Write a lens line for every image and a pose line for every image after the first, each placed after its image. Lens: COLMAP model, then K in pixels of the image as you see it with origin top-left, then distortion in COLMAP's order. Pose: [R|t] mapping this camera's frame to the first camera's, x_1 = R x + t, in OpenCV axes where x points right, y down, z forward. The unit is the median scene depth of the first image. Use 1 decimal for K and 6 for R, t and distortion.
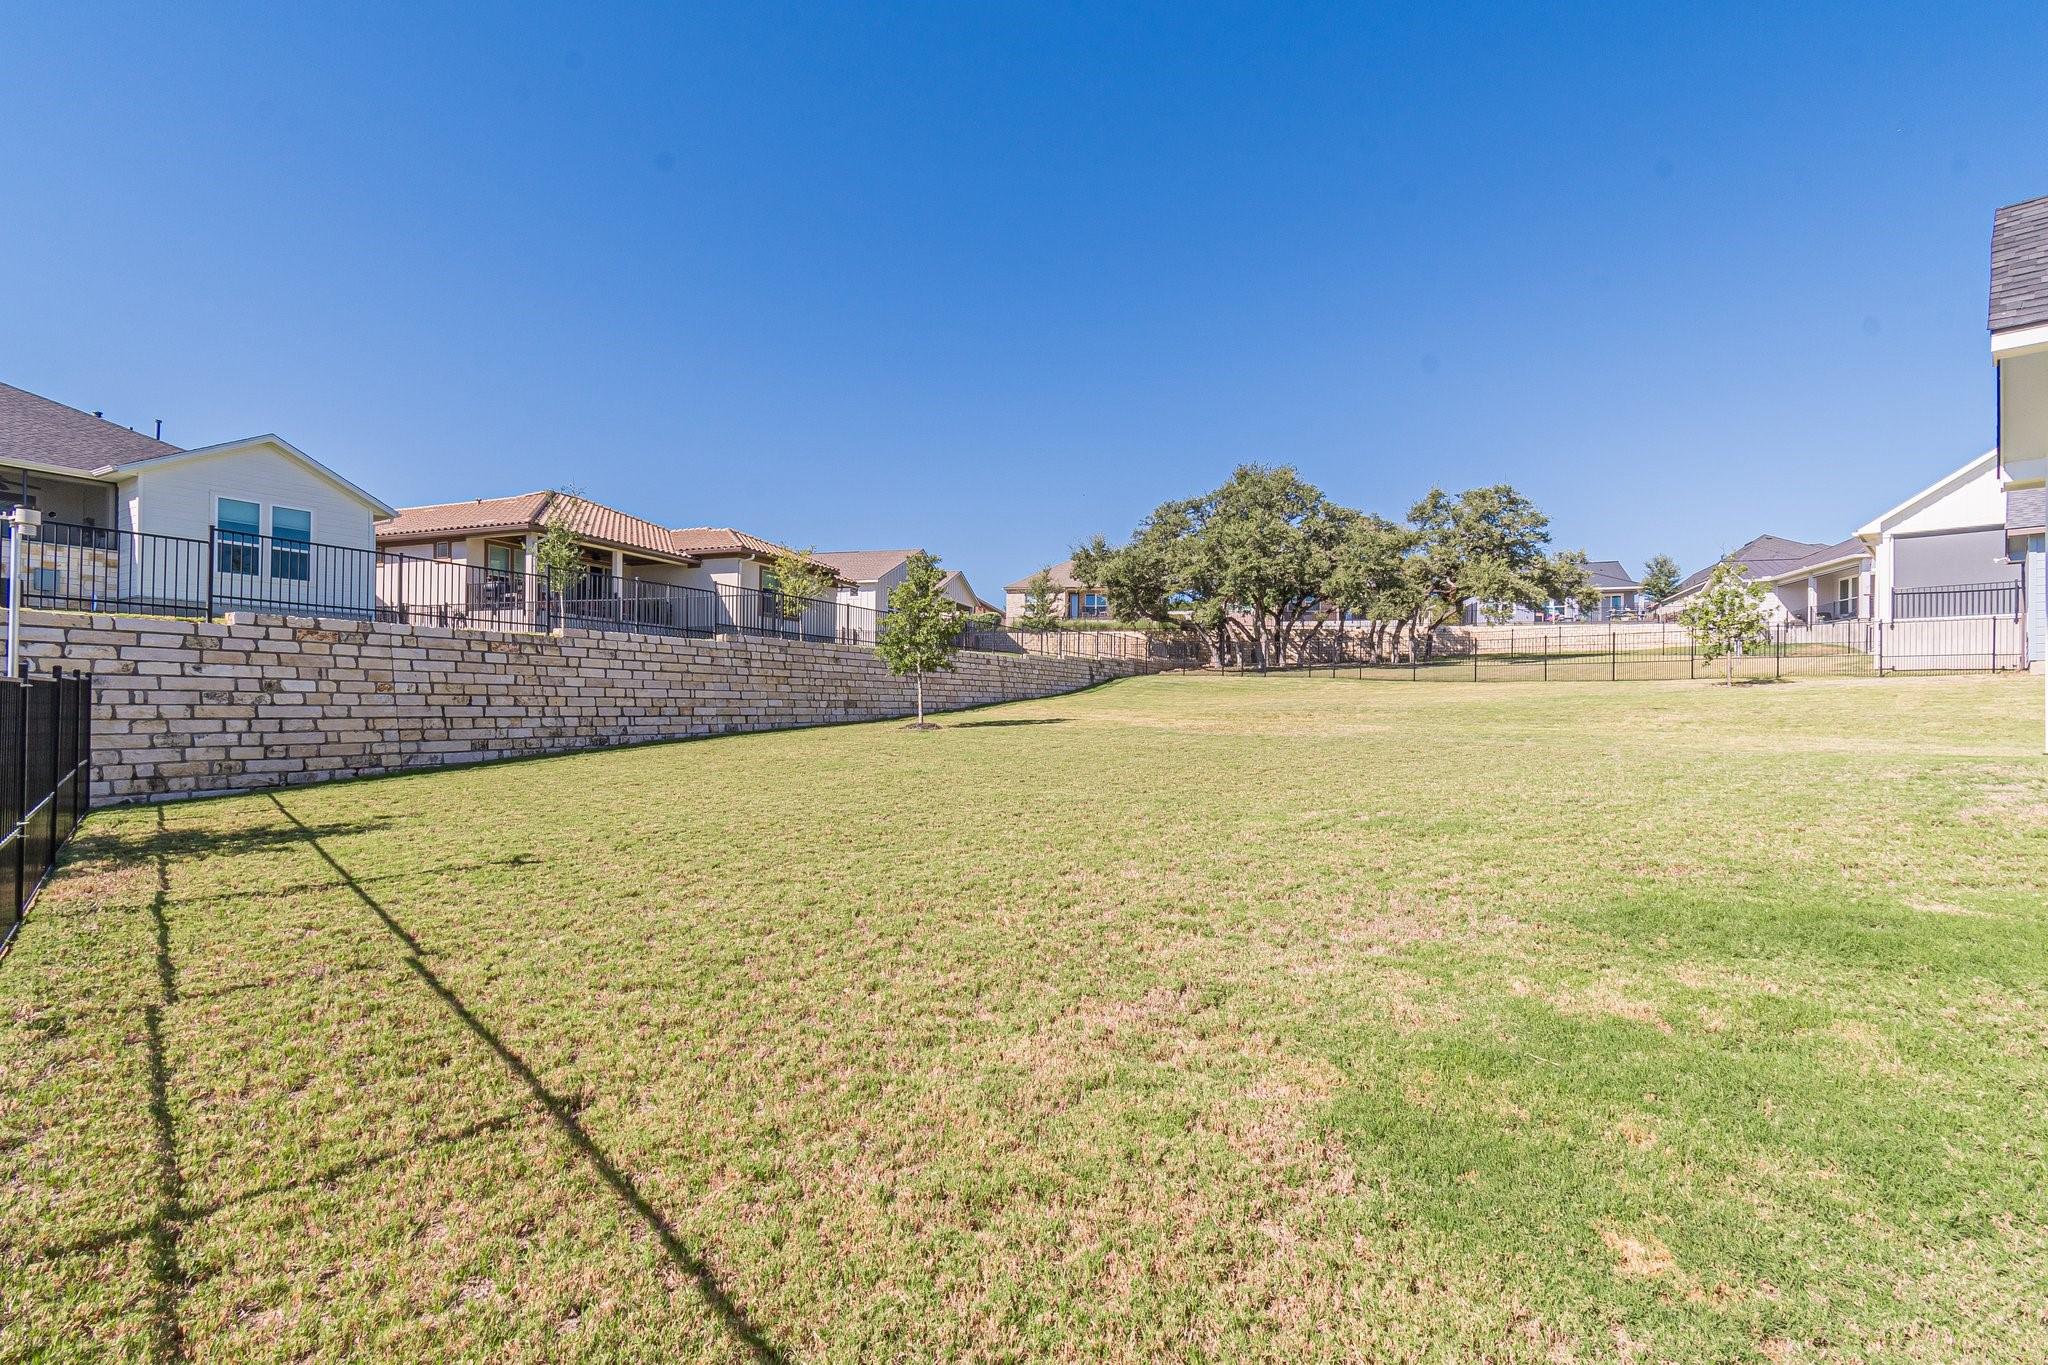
lens RADIAL K [[907.9, 0, 1025.5], [0, 907.9, 694.3], [0, 0, 1]] dist [0.003525, -0.002064]
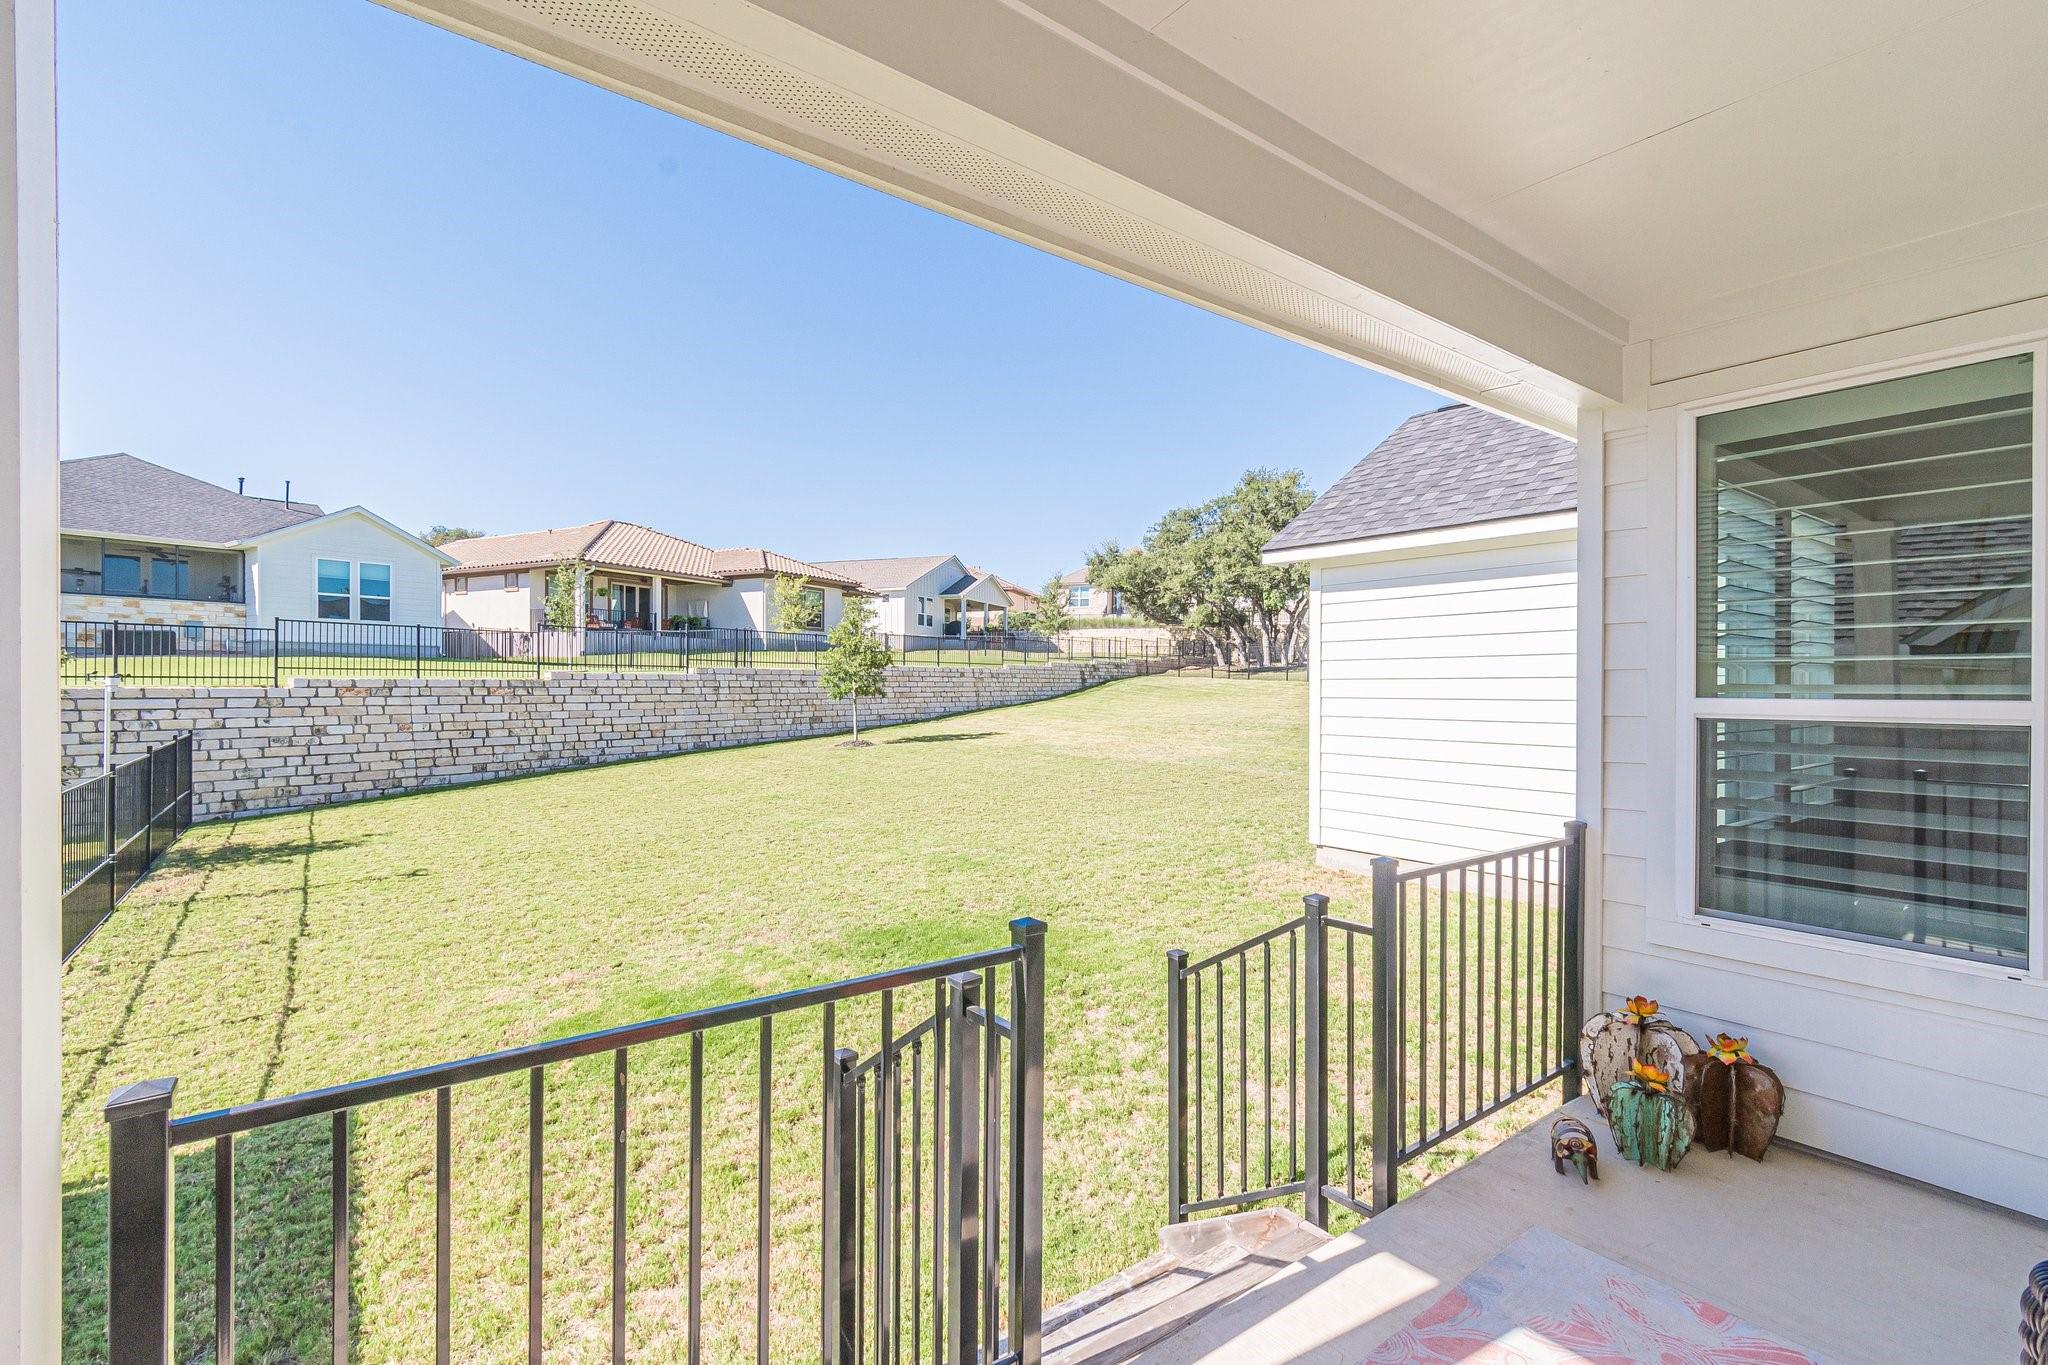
lens RADIAL K [[907.9, 0, 1024.3], [0, 907.9, 676.2], [0, 0, 1]] dist [0.003525, -0.002064]
pose [[0.994009, -0.007816, -0.109014, 0.279386], [0.008110, 0.999965, 0.002255, -0.063952], [0.108993, -0.003125, 0.994038, -0.182970]]
